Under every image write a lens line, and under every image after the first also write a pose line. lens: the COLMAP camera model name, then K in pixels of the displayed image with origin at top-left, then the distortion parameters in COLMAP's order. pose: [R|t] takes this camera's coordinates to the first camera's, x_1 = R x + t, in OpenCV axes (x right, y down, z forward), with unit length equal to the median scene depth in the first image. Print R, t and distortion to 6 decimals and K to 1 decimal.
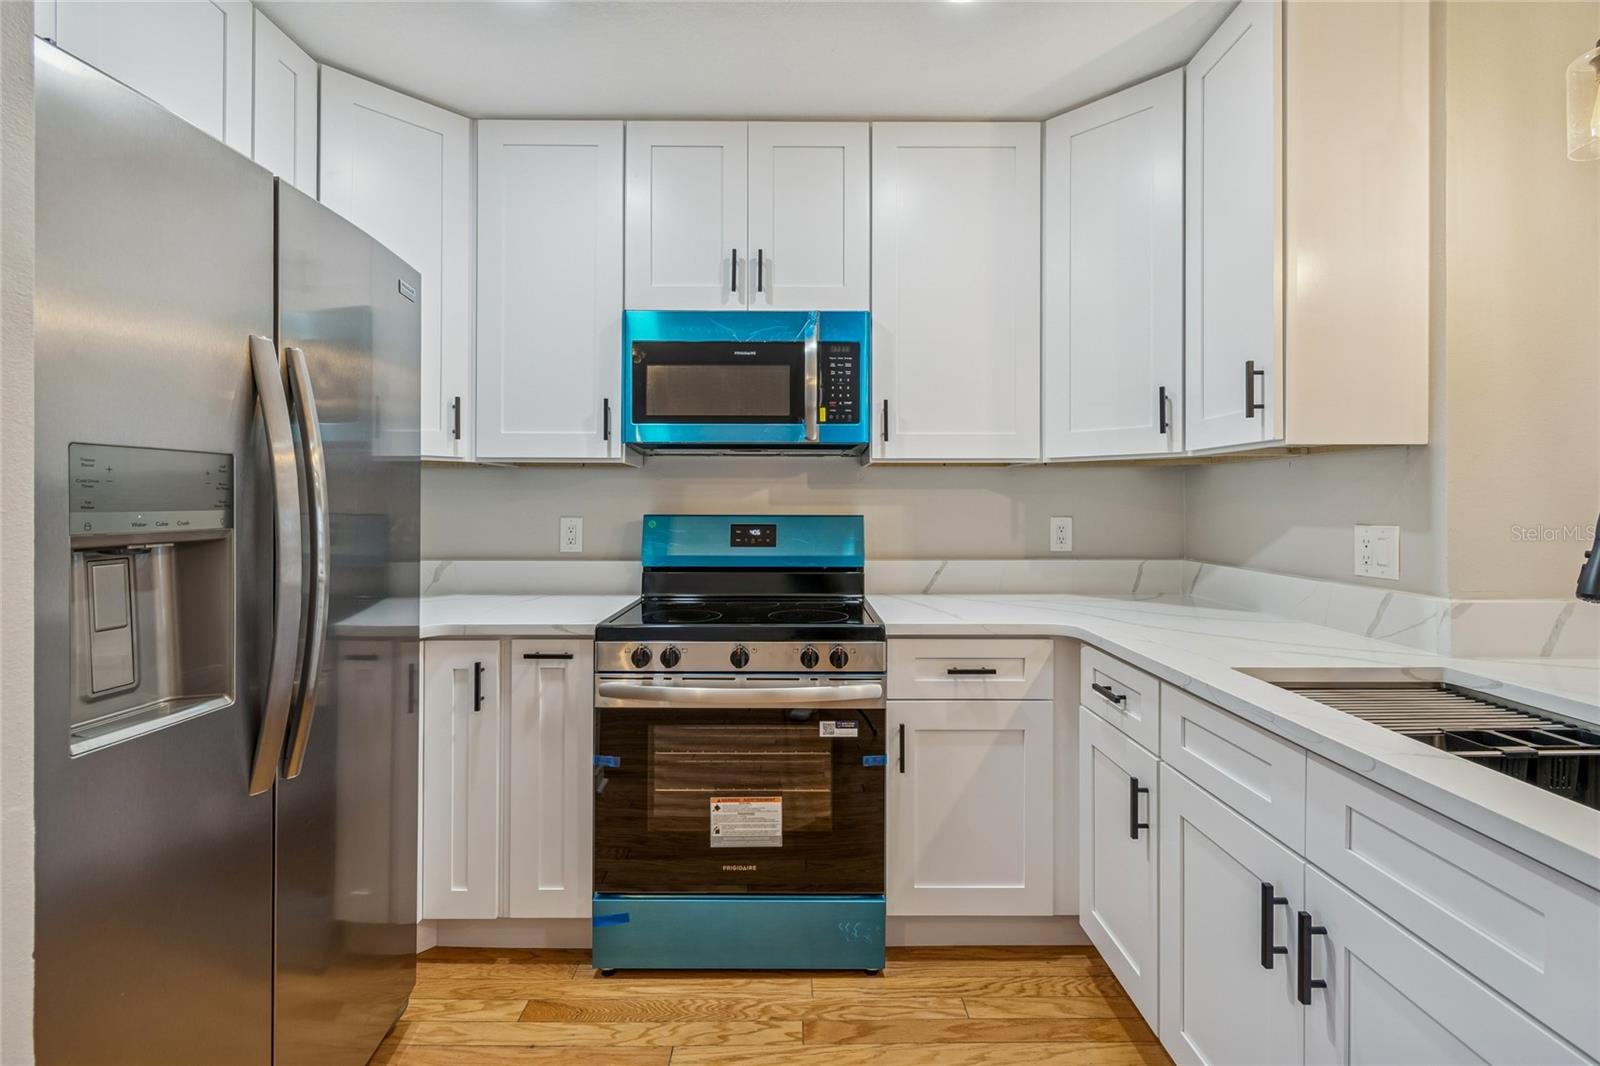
lens RADIAL K [[713.0, 0, 799.8], [0, 713.0, 498.9], [0, 0, 1]] dist [-0.001199, 0.001036]
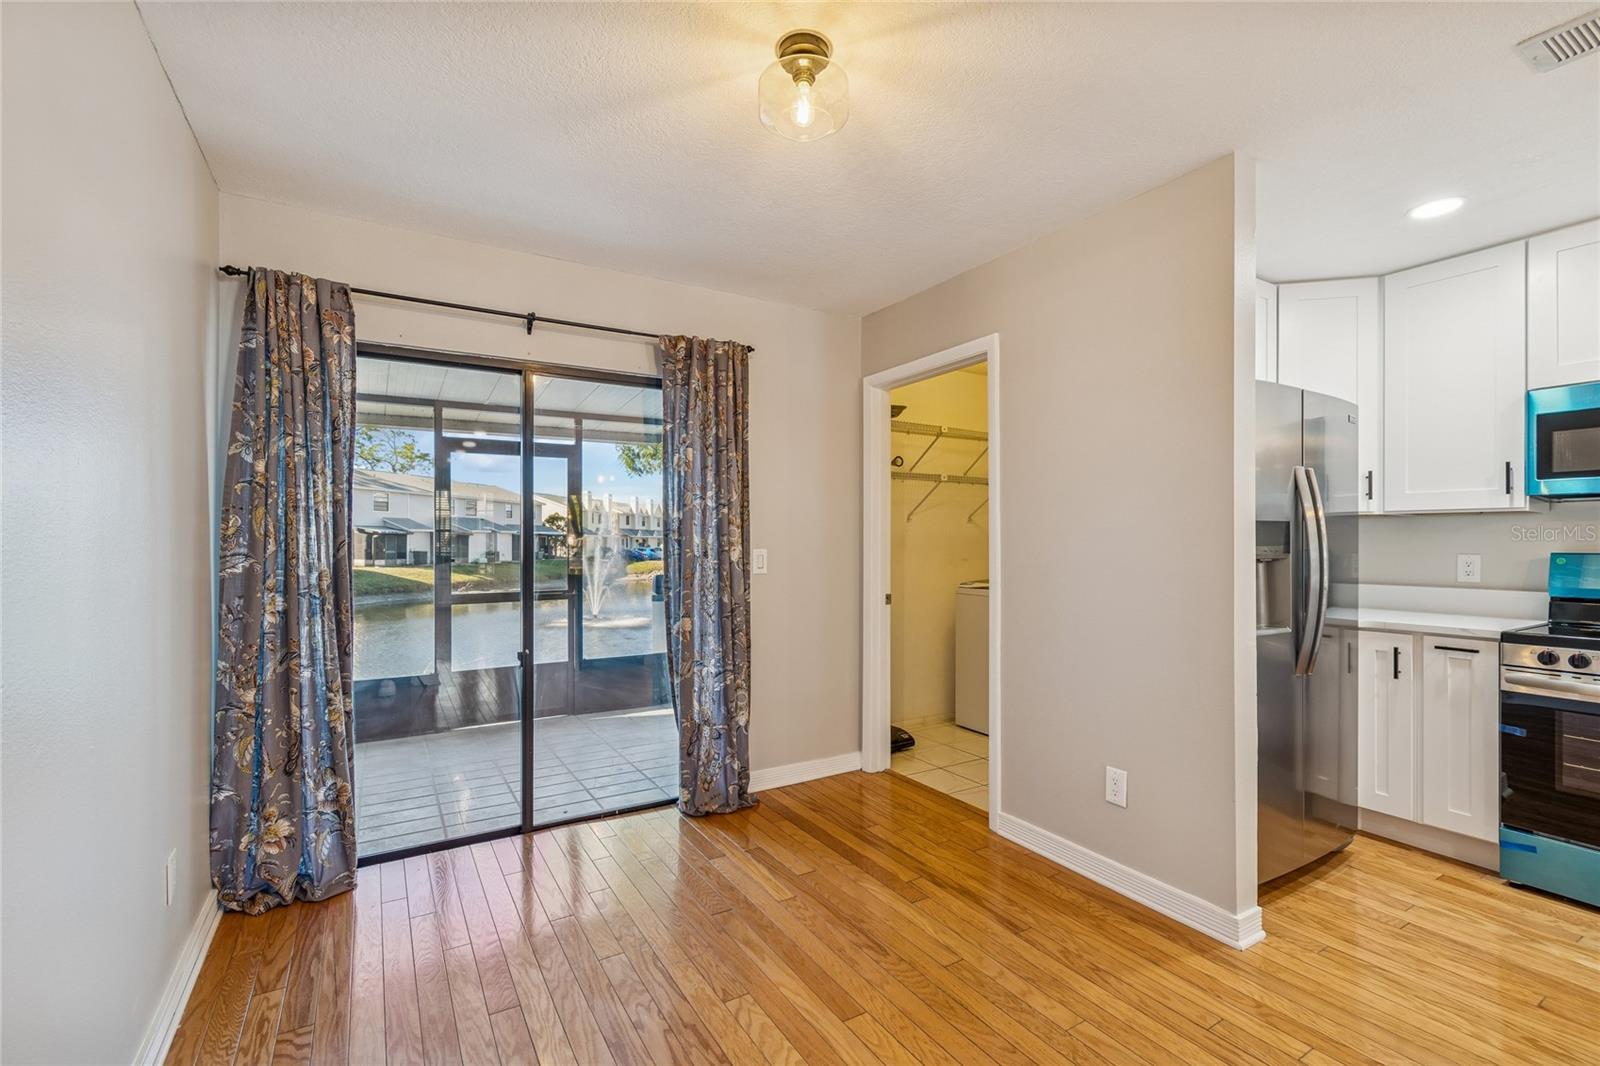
lens RADIAL K [[713.0, 0, 798.4], [0, 713.0, 535.2], [0, 0, 1]] dist [-0.001199, 0.001036]
pose [[0.512125, -0.005357, -0.858894, 0.202041], [0.001262, 0.999984, -0.005485, -0.003689], [0.858910, 0.001725, 0.512123, -0.868707]]
